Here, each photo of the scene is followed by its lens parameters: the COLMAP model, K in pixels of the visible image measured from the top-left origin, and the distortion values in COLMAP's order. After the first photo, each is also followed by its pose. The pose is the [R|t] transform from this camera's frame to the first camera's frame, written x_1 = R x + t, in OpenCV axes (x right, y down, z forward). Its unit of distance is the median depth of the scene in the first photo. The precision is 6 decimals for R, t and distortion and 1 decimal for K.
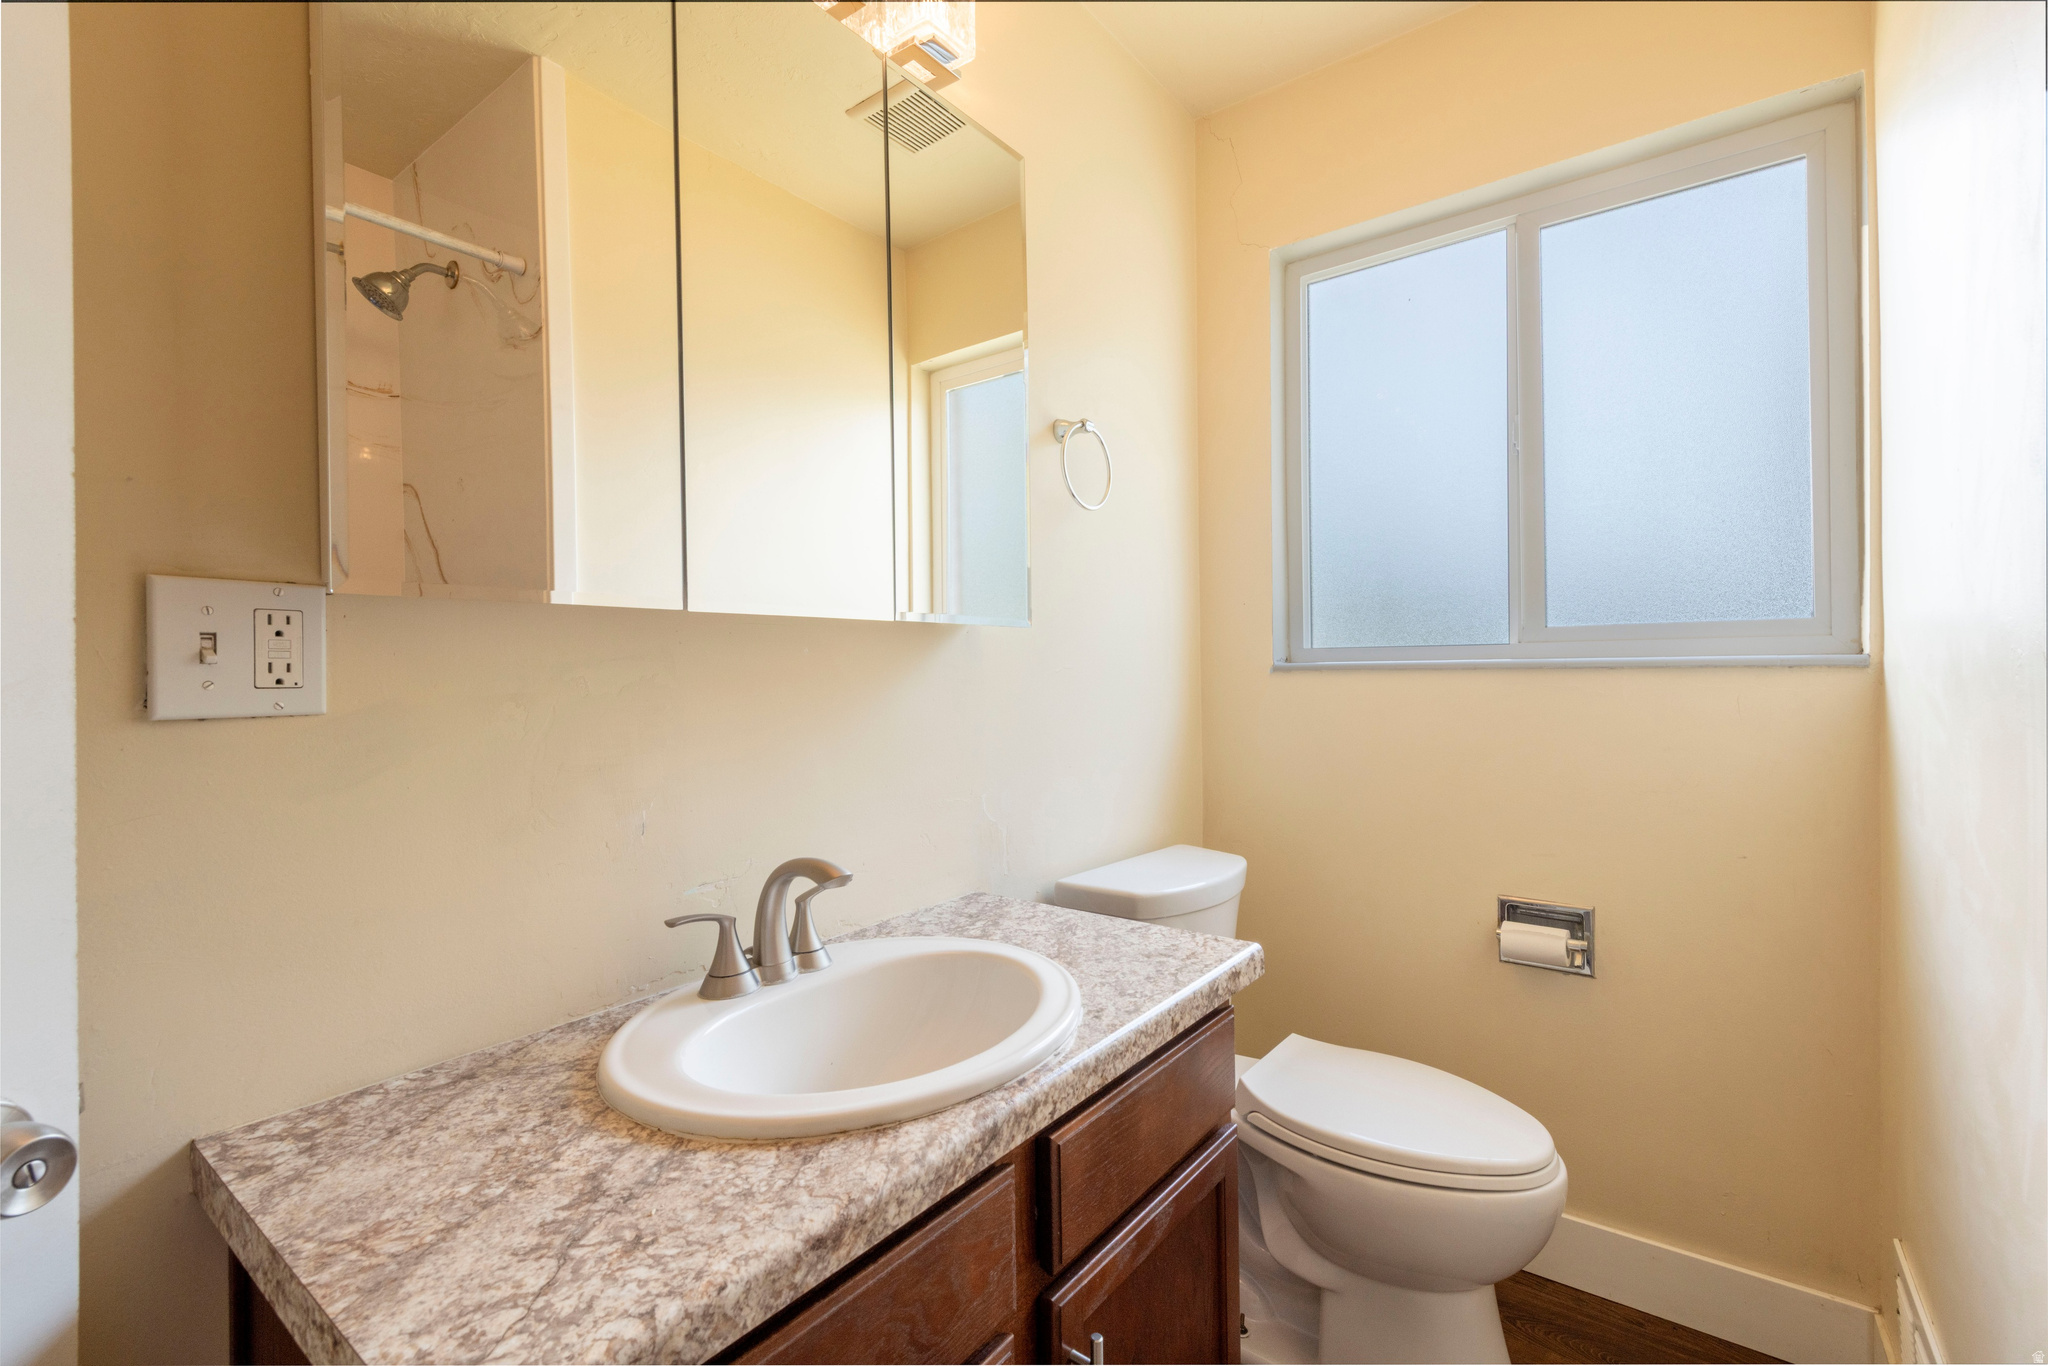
lens RADIAL K [[907.2, 0, 1019.3], [0, 907.2, 674.7], [0, 0, 1]] dist [0.003481, -0.000459]
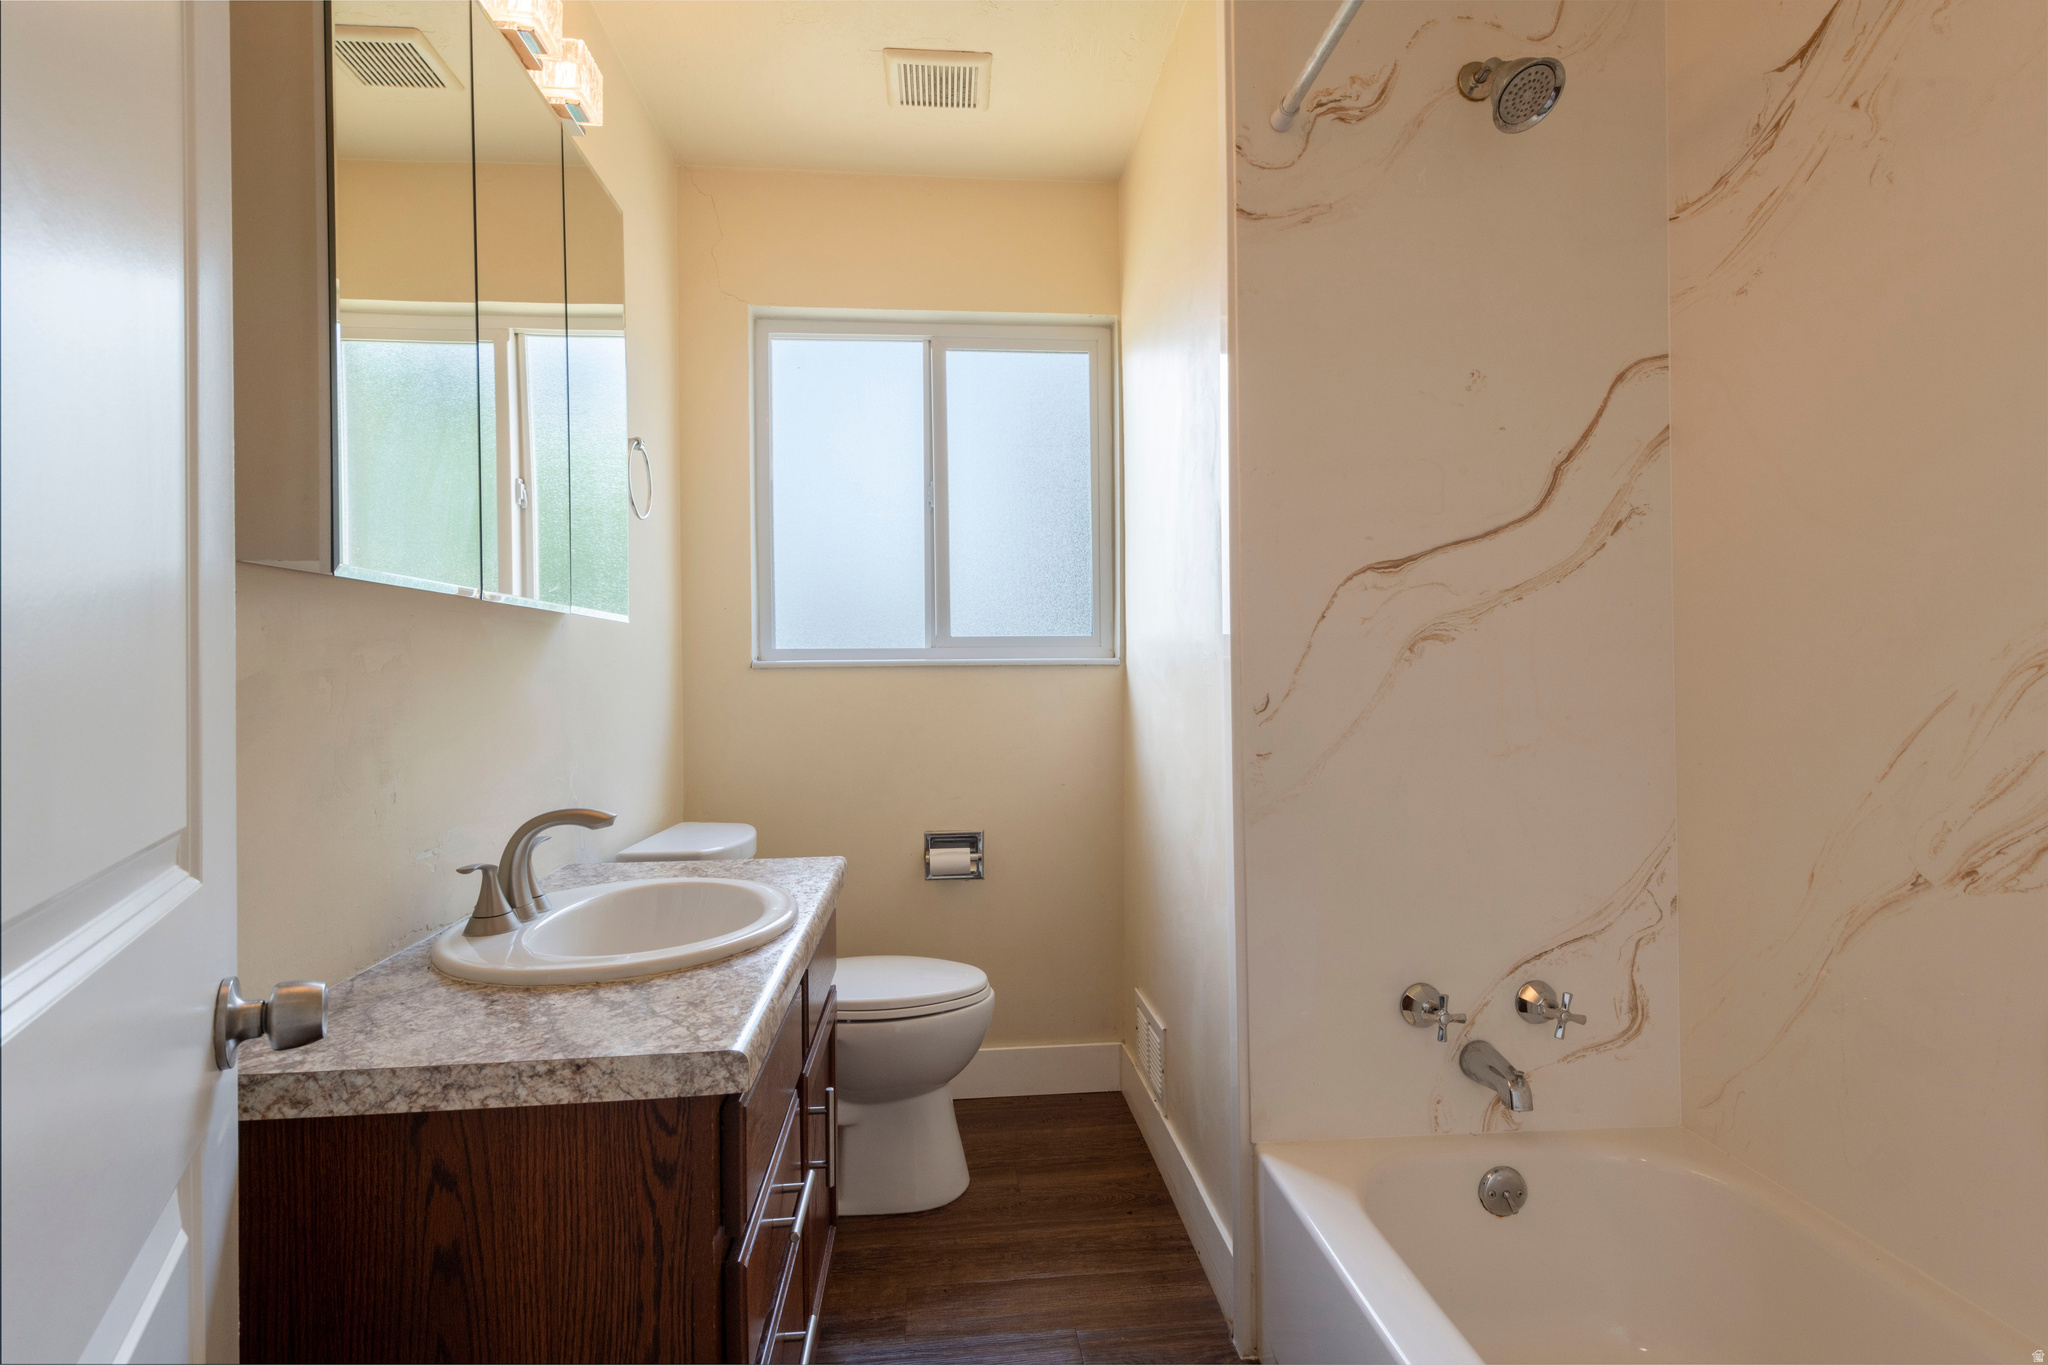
lens RADIAL K [[1046.1, 0, 1026.6], [0, 1046.1, 685.9], [0, 0, 1]] dist [0.026518, 0.000144]
pose [[0.733605, -0.001684, 0.679574, -0.735039], [0.002091, 0.999998, 0.000221, 0.039746], [-0.679572, 0.001259, 0.733607, -0.444987]]
